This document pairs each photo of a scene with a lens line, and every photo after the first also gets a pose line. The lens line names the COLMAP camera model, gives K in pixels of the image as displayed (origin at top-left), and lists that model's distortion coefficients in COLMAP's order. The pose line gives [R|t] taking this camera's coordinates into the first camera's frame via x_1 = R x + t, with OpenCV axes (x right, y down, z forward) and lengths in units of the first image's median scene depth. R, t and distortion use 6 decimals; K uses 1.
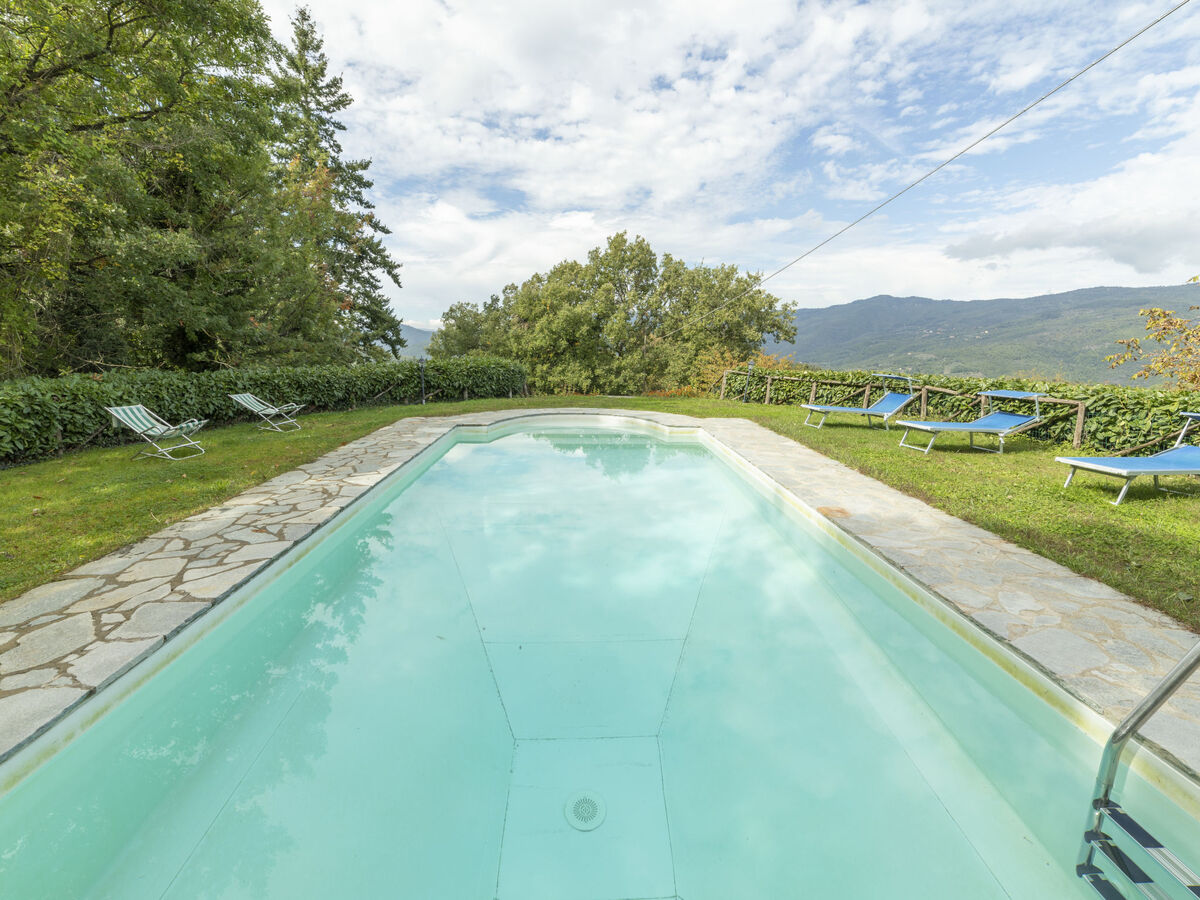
lens RADIAL K [[550.3, 0, 577.4], [0, 550.3, 450.3], [0, 0, 1]] dist [0.012535, 0.000391]
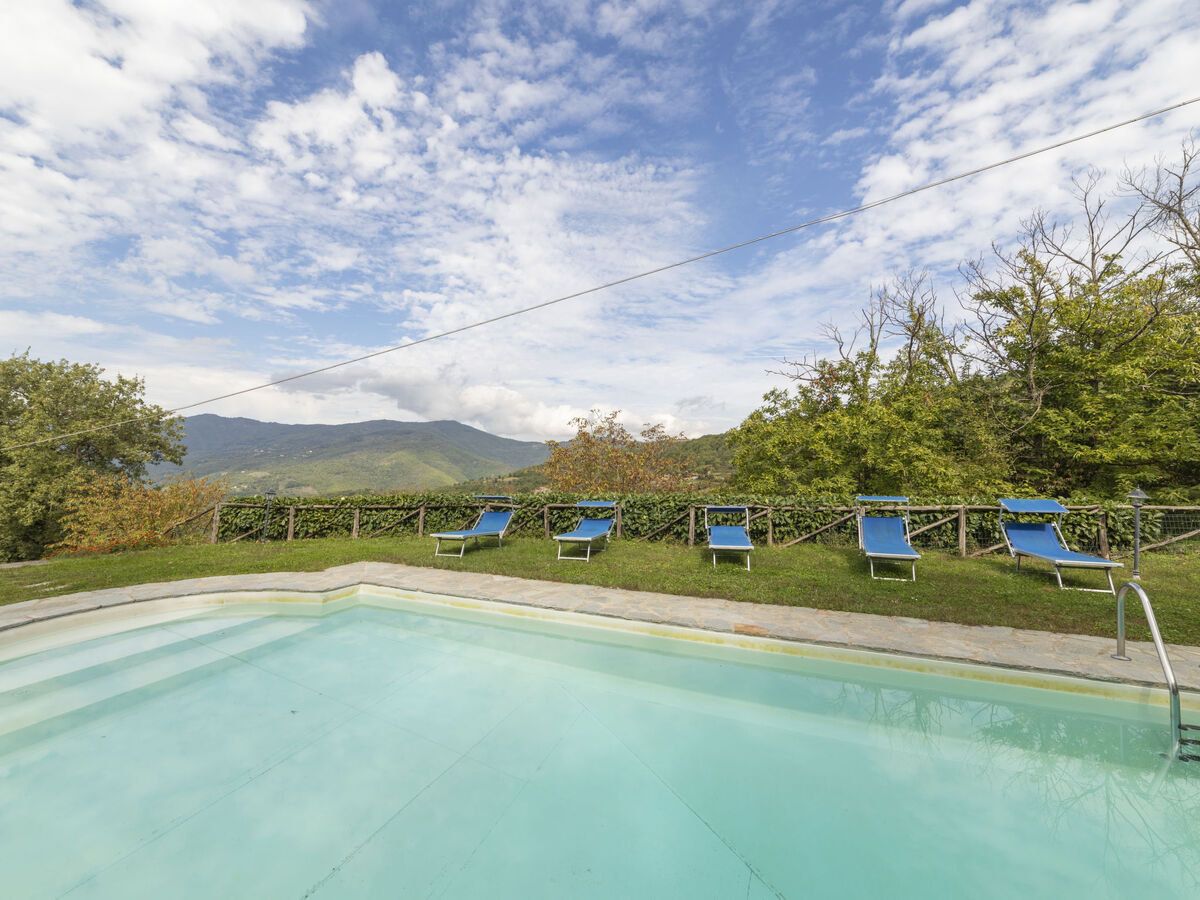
lens RADIAL K [[516.6, 0, 596.6], [0, 516.6, 445.5], [0, 0, 1]] dist [-0.025854, 0.011796]
pose [[0.397487, 0.013891, 0.917503, -0.126860], [0.186672, 0.977752, -0.095675, -0.043572], [-0.898420, 0.209302, 0.386051, 0.178759]]
